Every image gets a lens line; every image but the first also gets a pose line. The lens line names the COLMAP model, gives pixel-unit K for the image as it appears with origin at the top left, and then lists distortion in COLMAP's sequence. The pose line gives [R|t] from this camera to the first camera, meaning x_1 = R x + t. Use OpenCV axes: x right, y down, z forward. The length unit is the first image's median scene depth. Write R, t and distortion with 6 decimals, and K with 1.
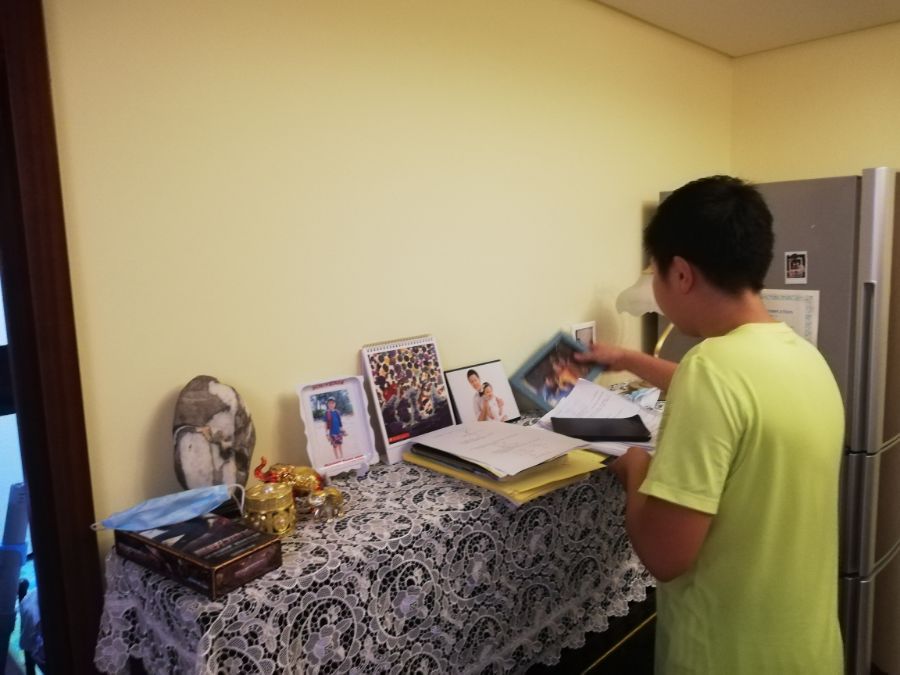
lens RADIAL K [[675.0, 0, 450.3], [0, 675.0, 333.4], [0, 0, 1]] dist [0.009159, -0.005031]
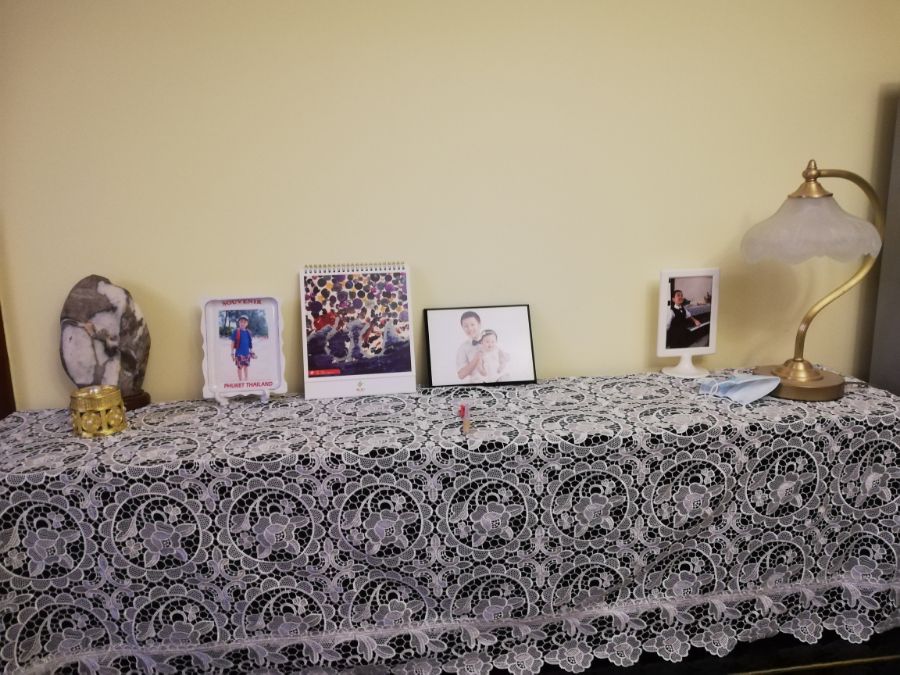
lens RADIAL K [[675.0, 0, 449.8], [0, 675.0, 341.2], [0, 0, 1]] dist [0.009159, -0.005031]
pose [[0.791642, 0.153934, -0.591276, 0.571448], [-0.086930, 0.986274, 0.140381, -0.025750], [0.604770, -0.059732, 0.794157, 0.391237]]
